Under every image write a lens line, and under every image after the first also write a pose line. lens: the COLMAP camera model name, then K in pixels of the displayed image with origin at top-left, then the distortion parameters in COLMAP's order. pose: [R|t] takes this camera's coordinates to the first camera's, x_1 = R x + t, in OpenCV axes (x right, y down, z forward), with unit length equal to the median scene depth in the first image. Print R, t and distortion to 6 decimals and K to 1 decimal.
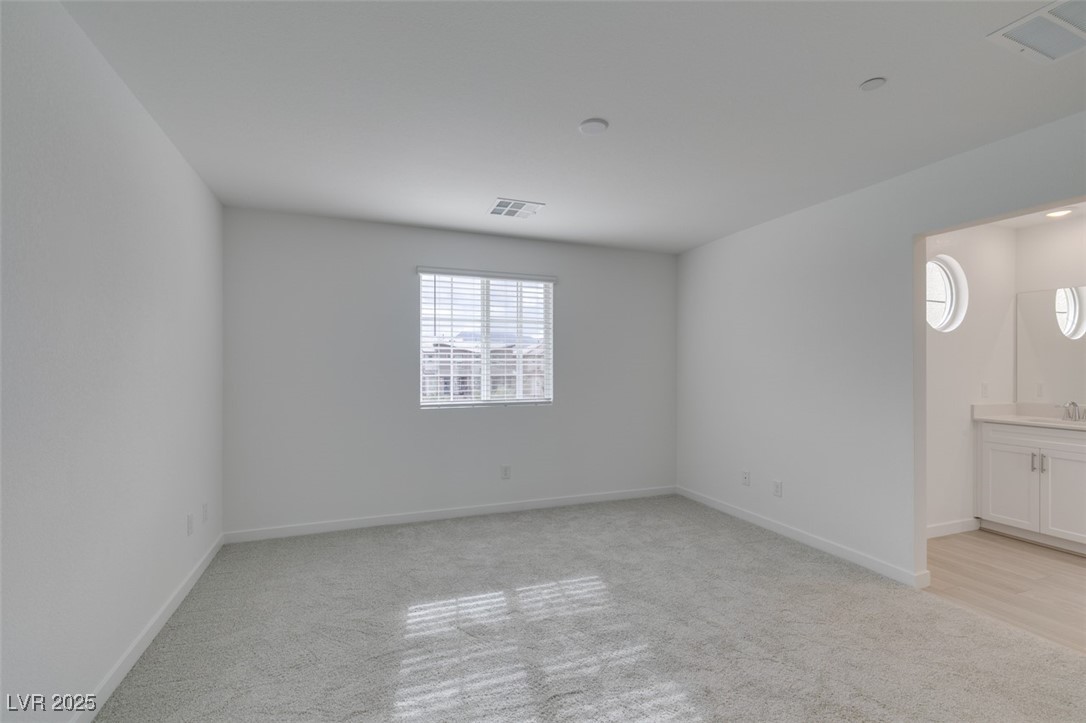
lens RADIAL K [[484.2, 0, 540.6], [0, 484.2, 364.6], [0, 0, 1]] dist [0.005426, -0.001361]
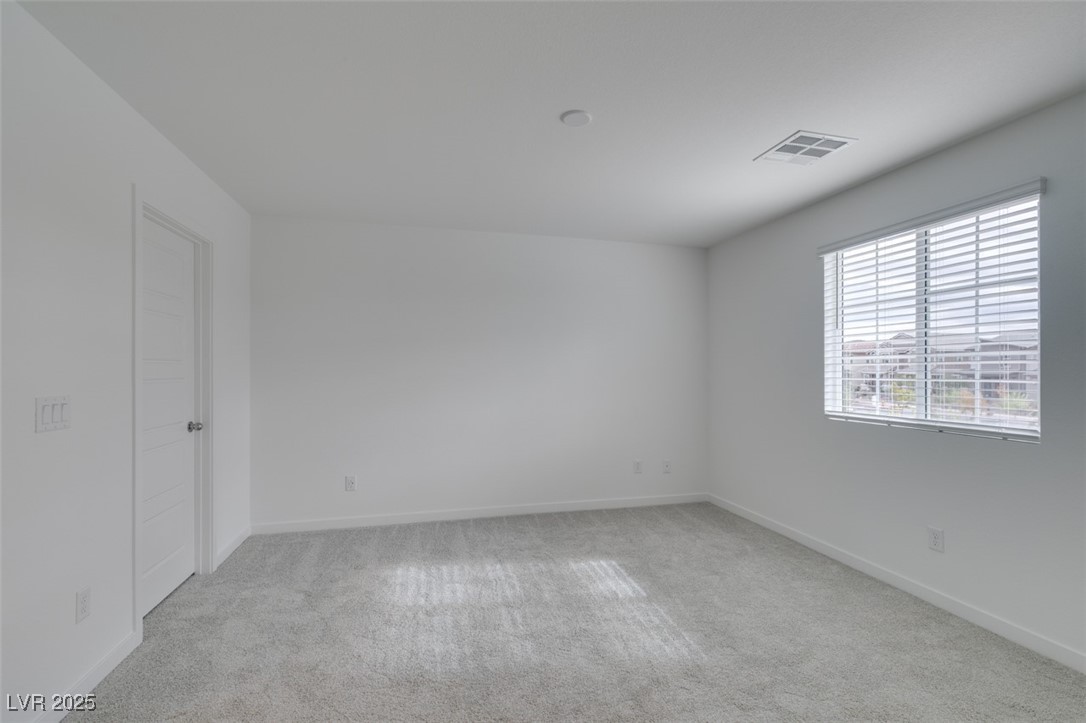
lens RADIAL K [[466.8, 0, 539.2], [0, 466.8, 370.0], [0, 0, 1]] dist [0.002295, 0.000176]
pose [[-0.131842, -0.004526, -0.991260, 0.601265], [-0.001186, 0.999990, -0.004408, 0.012595], [0.991270, 0.000595, -0.131846, 0.618109]]
